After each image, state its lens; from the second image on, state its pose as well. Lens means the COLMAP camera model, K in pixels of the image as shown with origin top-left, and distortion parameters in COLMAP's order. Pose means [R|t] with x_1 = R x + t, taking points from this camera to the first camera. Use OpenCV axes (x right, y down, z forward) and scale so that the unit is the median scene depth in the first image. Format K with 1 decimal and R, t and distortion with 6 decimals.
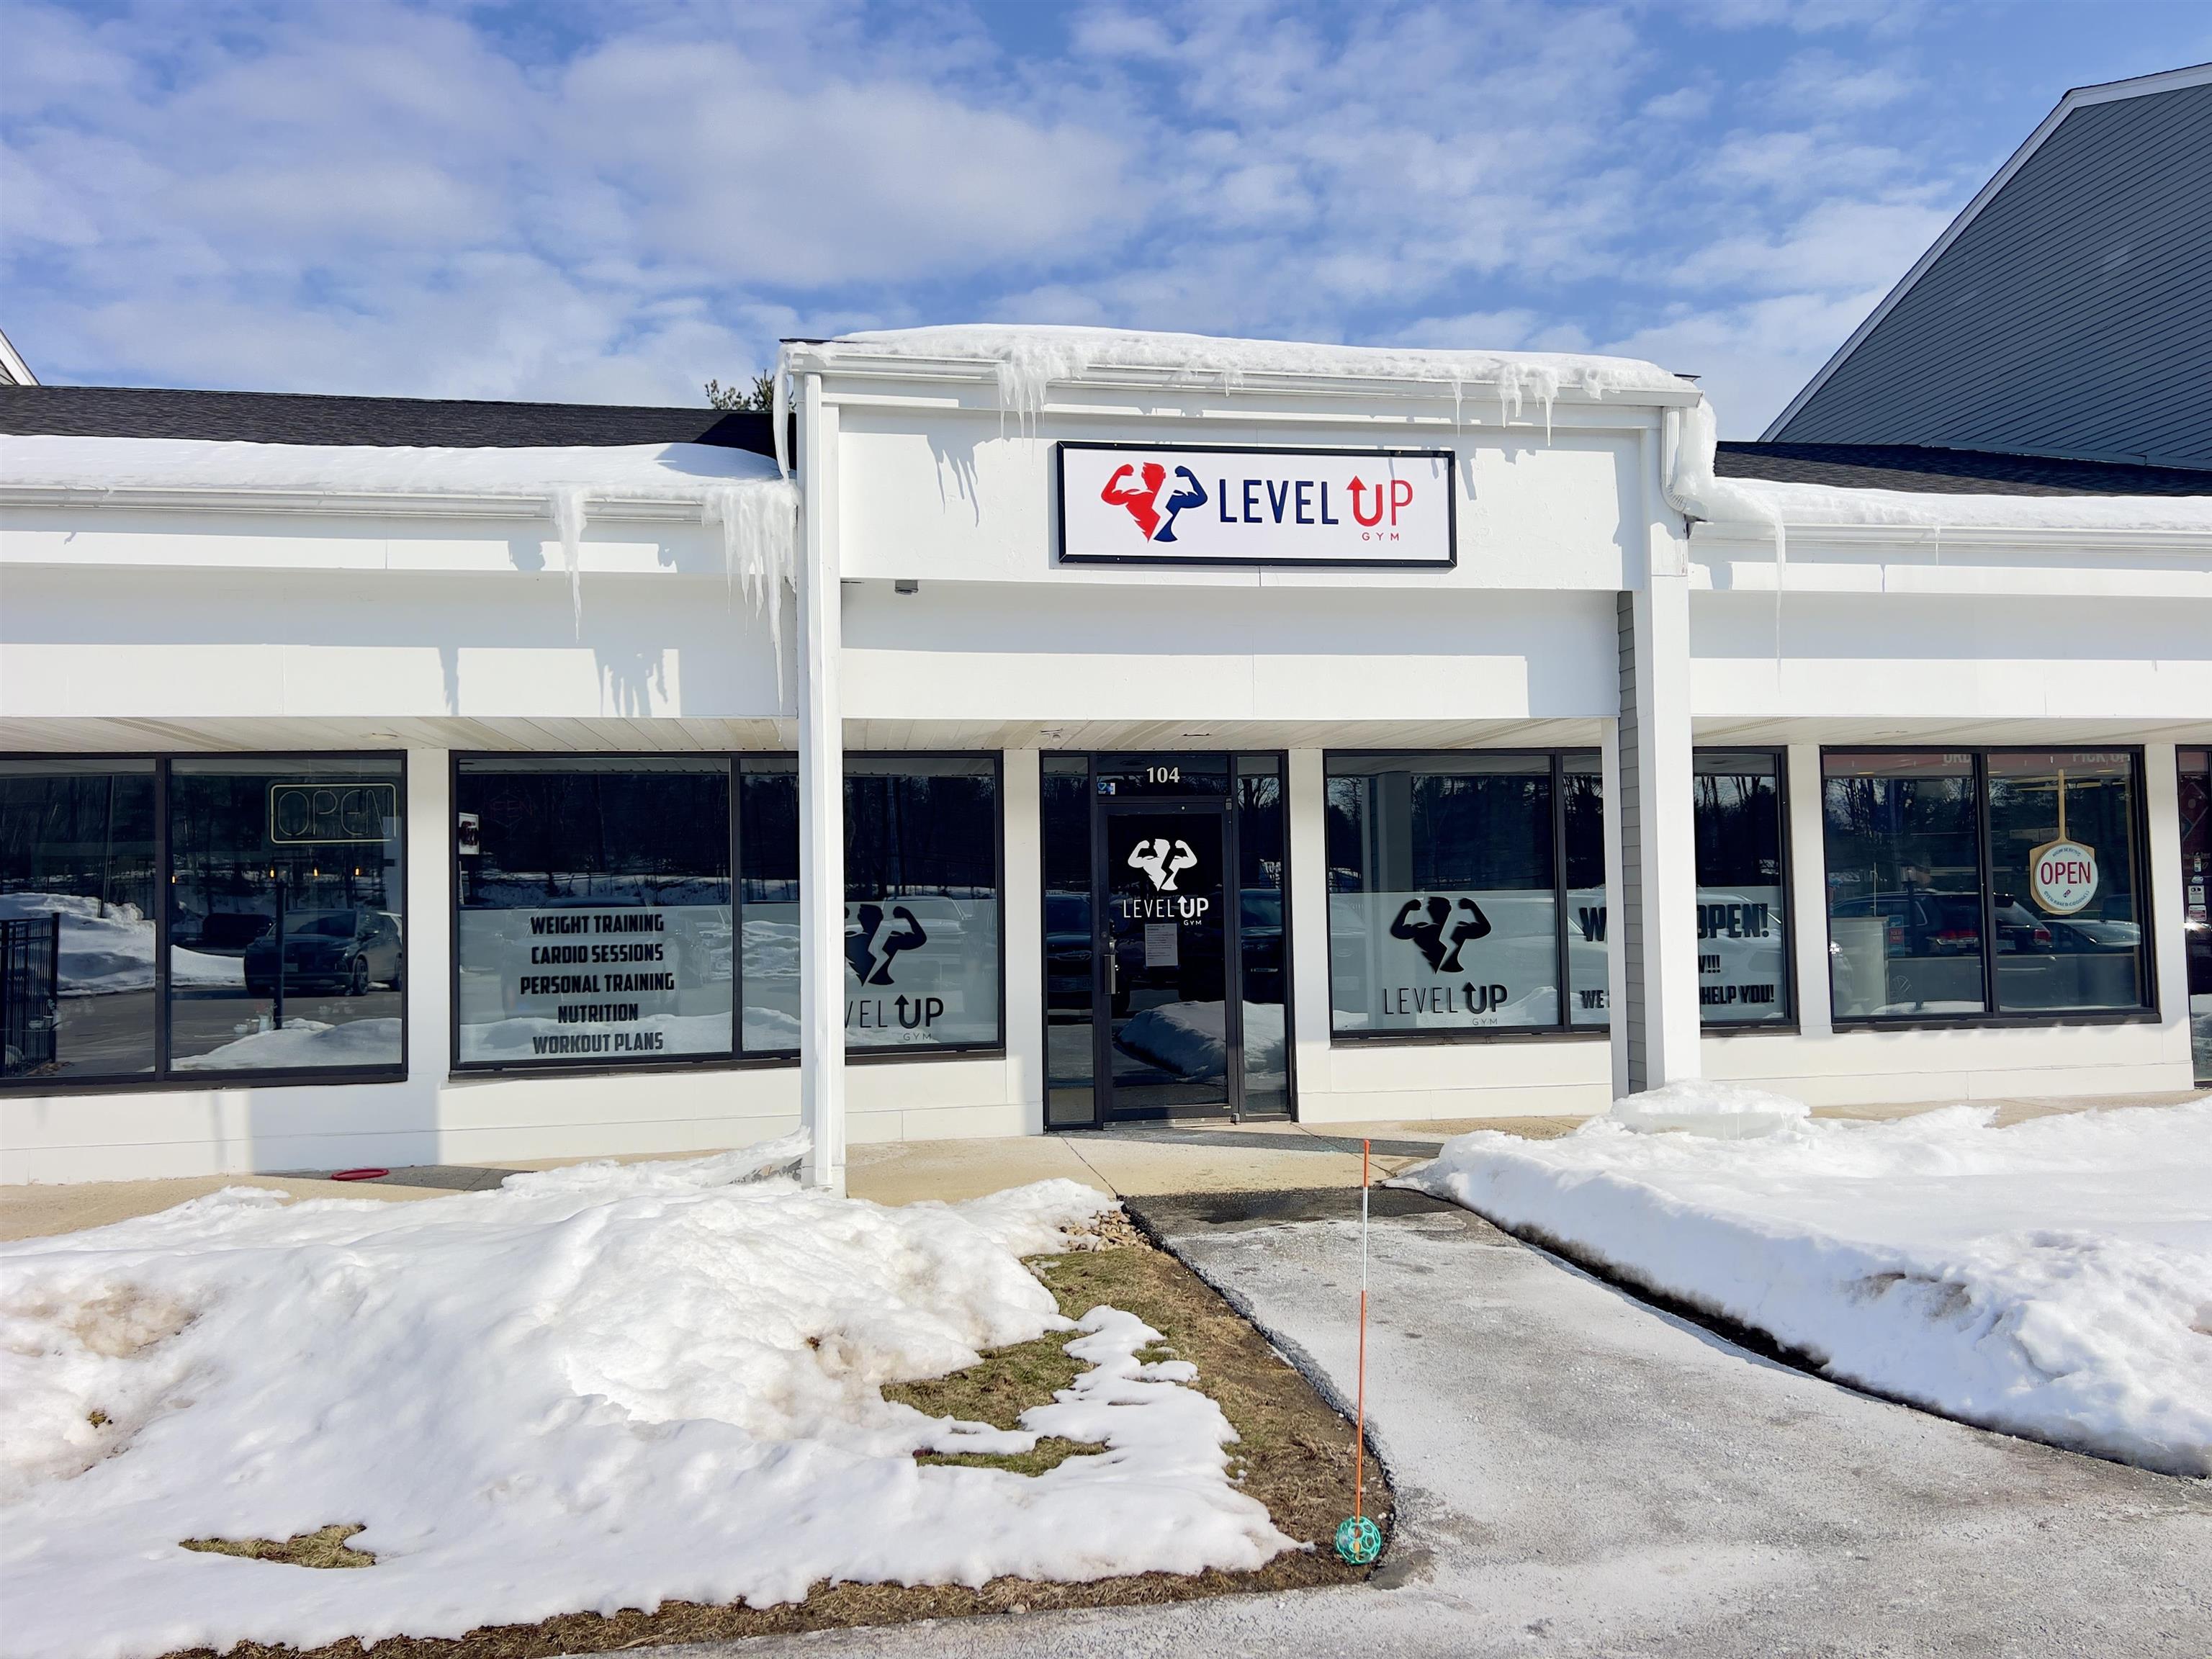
lens RADIAL K [[1622.4, 0, 1106.0], [0, 1622.4, 829.5], [0, 0, 1]] dist [0.049851, -0.058507]
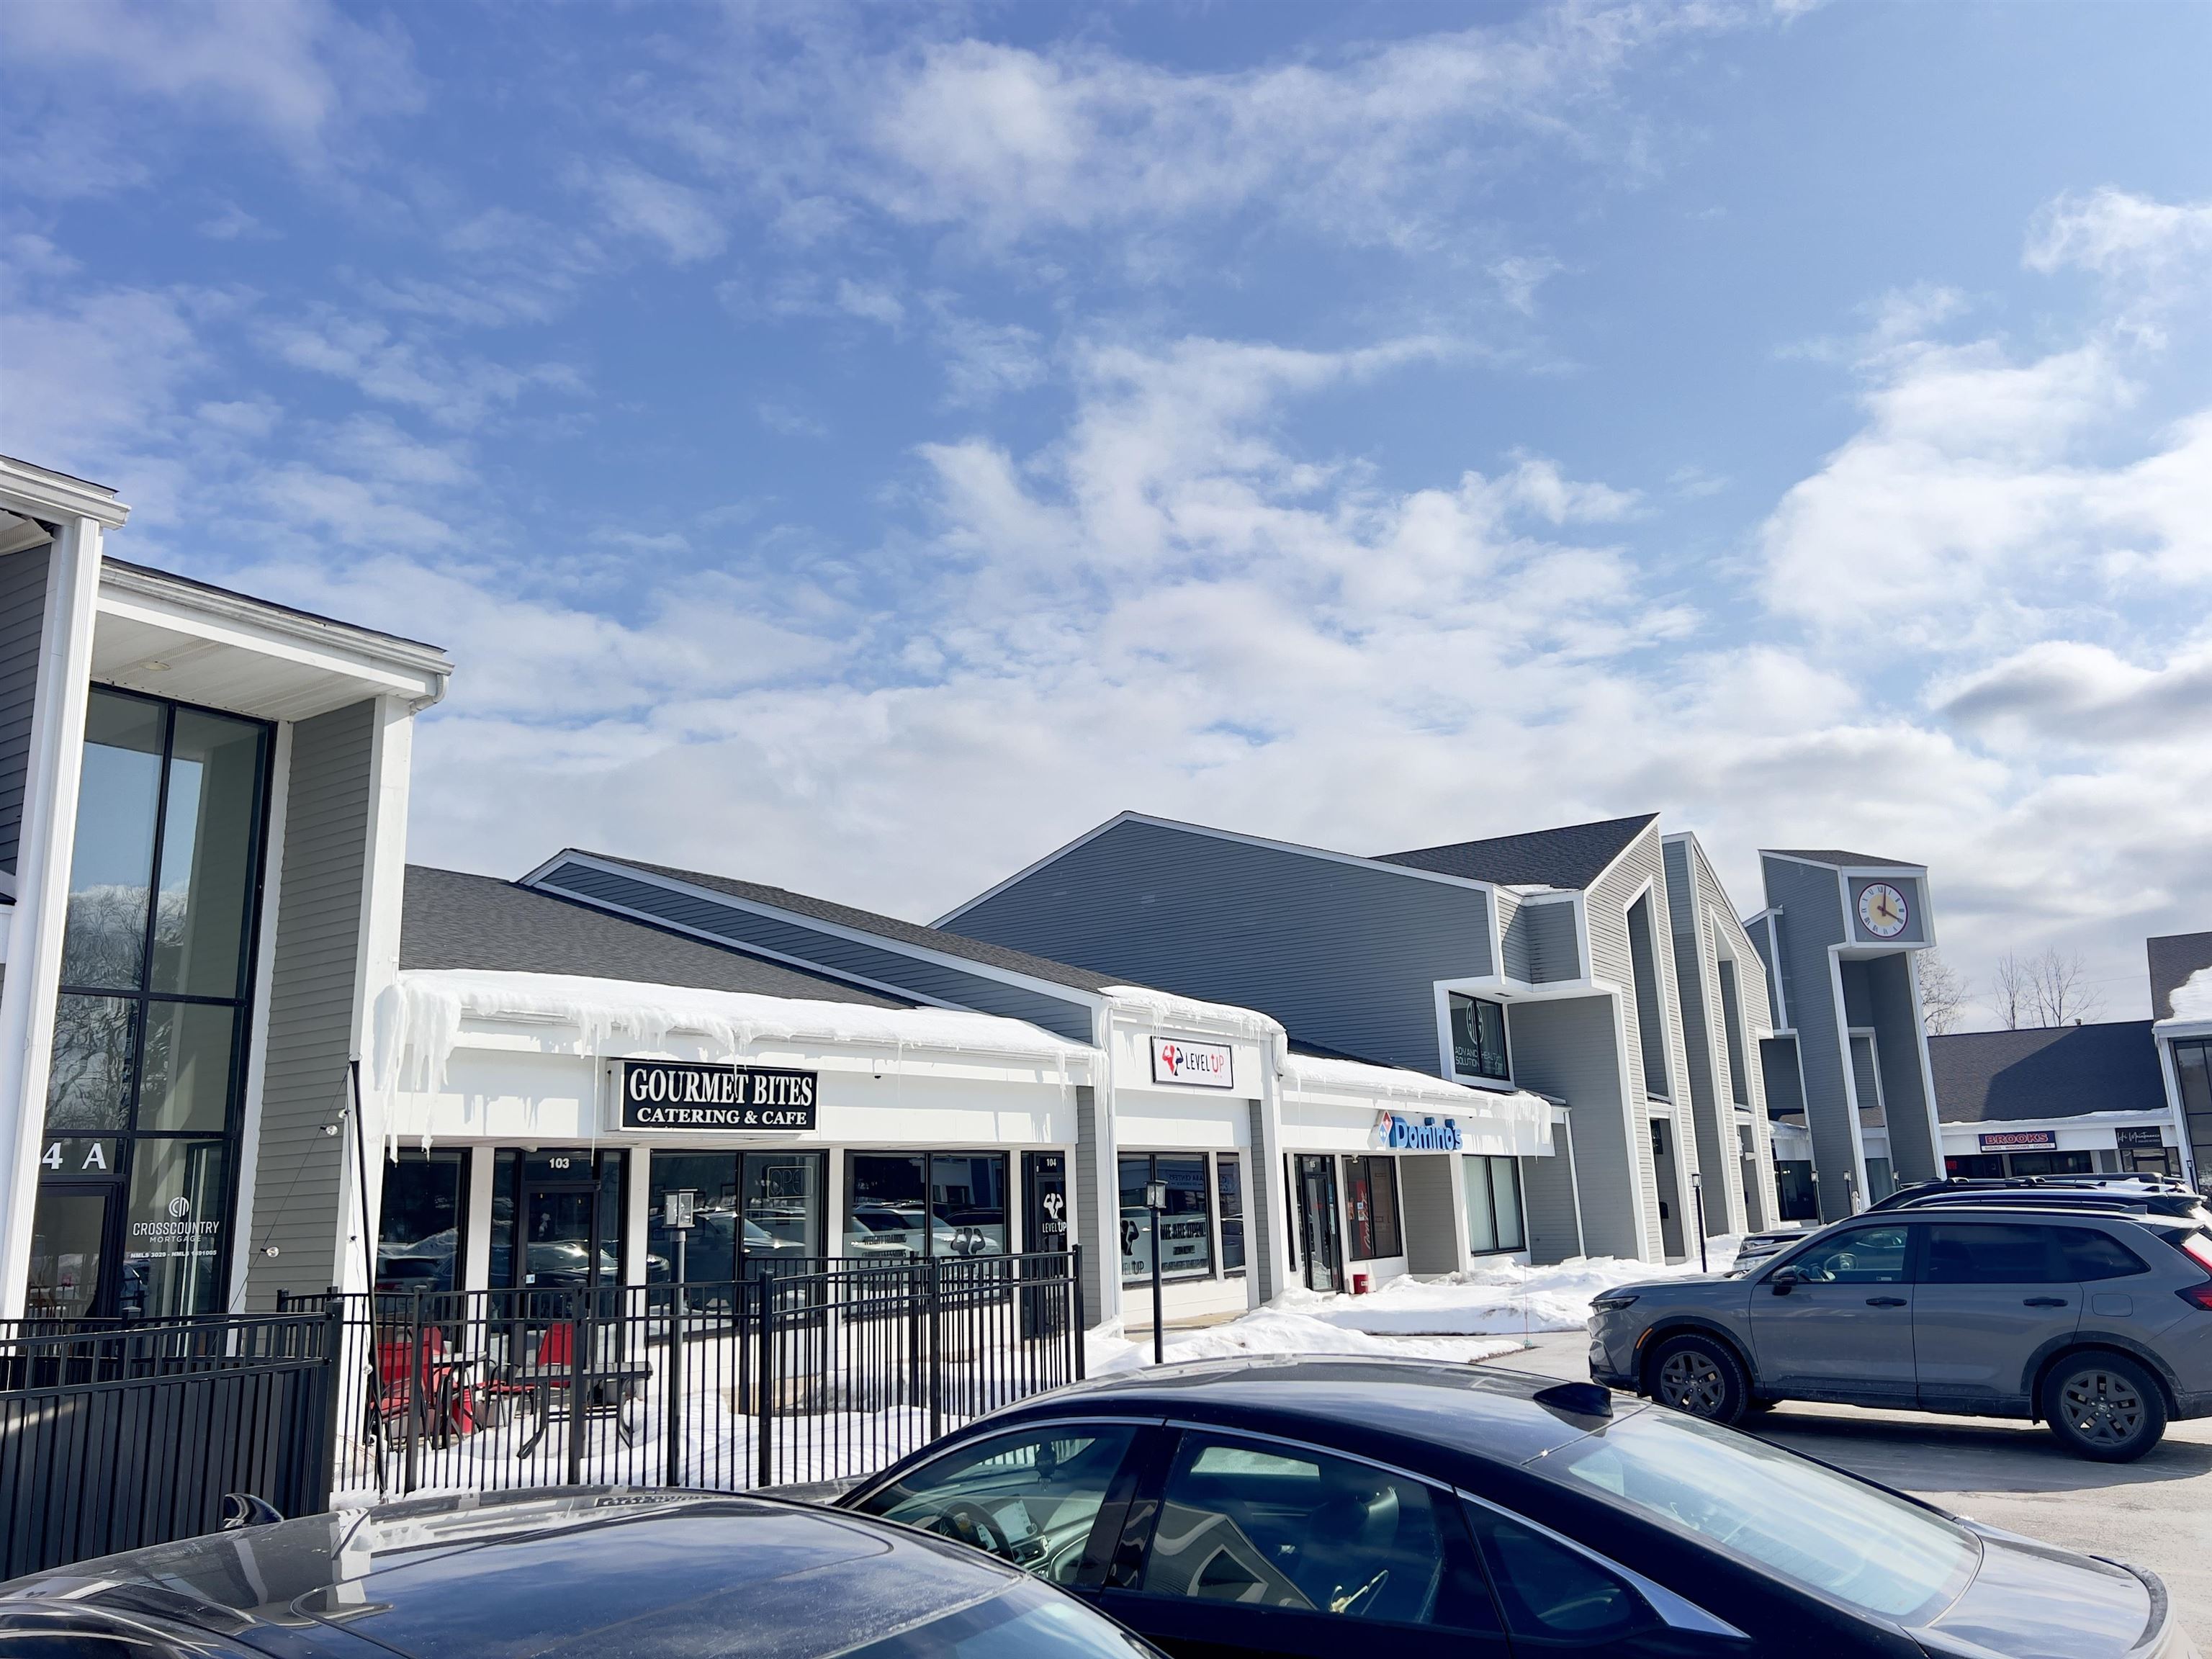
lens RADIAL K [[1662.8, 0, 1056.9], [0, 1662.8, 831.4], [0, 0, 1]] dist [-0.002326, -0.002311]
pose [[0.696109, 0.151847, 0.701695, -1.912840], [-0.009963, 0.979326, -0.202043, -0.023441], [-0.717867, 0.133653, 0.683230, -0.680028]]
